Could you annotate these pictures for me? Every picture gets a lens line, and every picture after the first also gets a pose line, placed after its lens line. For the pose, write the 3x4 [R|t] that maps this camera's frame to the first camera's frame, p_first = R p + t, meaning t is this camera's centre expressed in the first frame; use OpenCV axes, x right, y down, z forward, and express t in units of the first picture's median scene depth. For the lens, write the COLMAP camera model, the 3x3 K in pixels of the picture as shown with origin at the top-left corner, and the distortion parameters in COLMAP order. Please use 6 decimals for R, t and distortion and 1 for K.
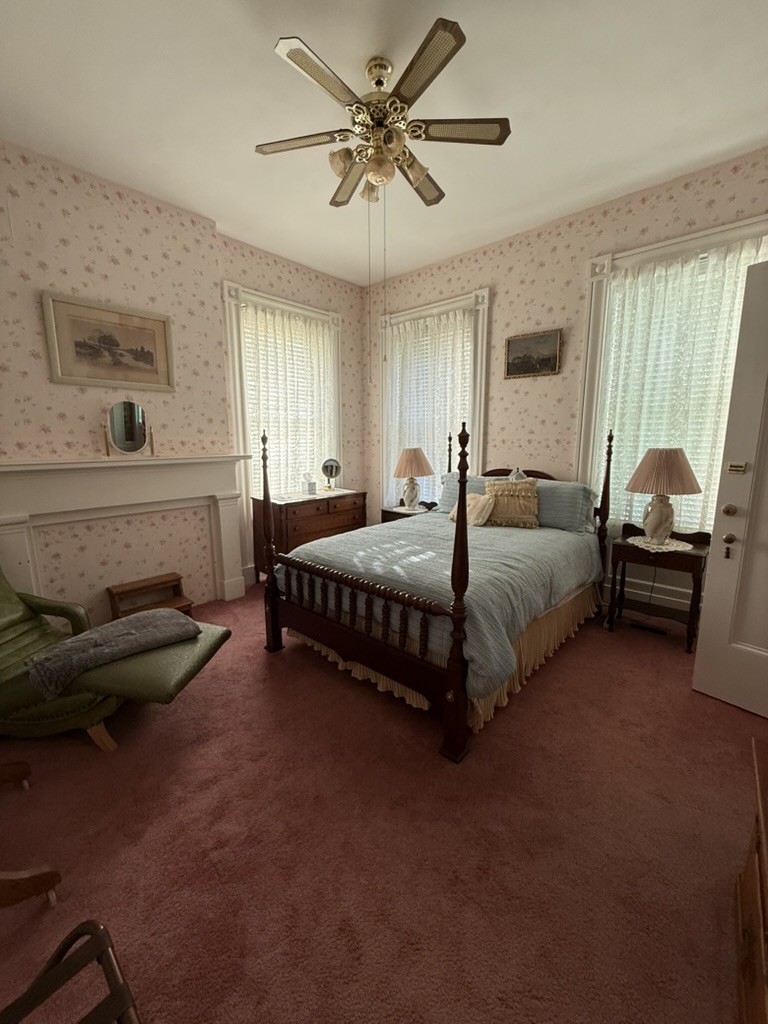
lens RADIAL K [[411.0, 0, 382.8], [0, 411.0, 506.5], [0, 0, 1]] dist [-0.000616, -0.000562]
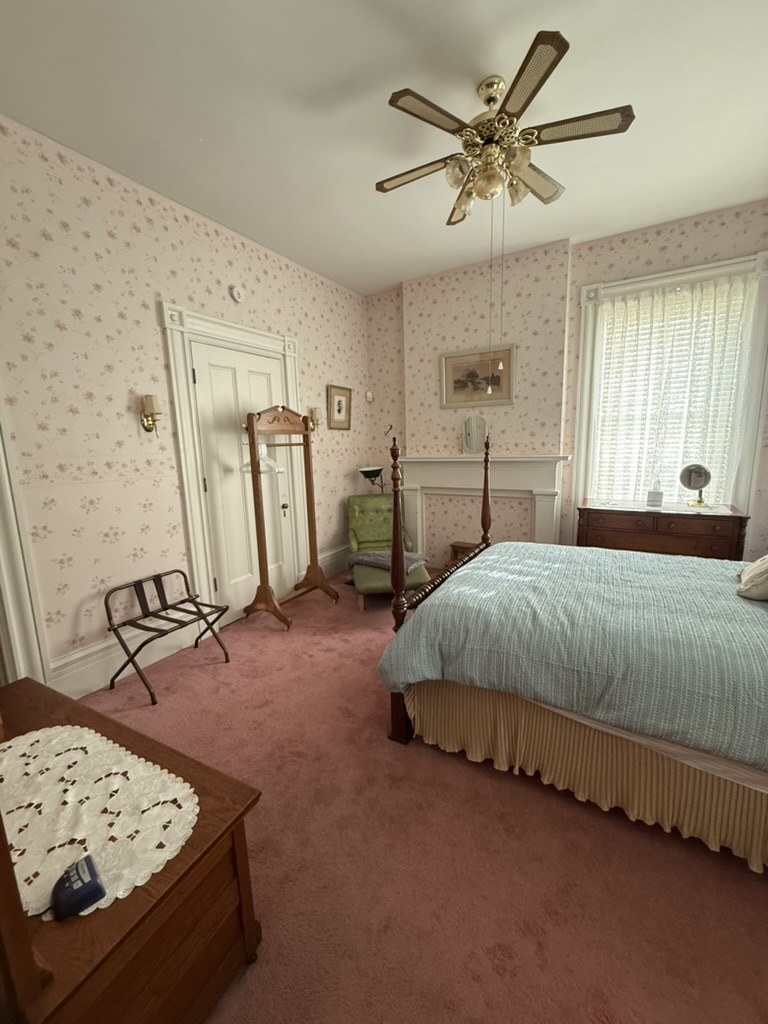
lens RADIAL K [[411.0, 0, 382.1], [0, 411.0, 505.5], [0, 0, 1]] dist [-0.000616, -0.000562]
pose [[0.191293, 0.151292, -0.969803, 0.706144], [-0.130522, 0.983195, 0.127636, -0.087432], [0.972816, 0.102164, 0.207825, 0.407989]]
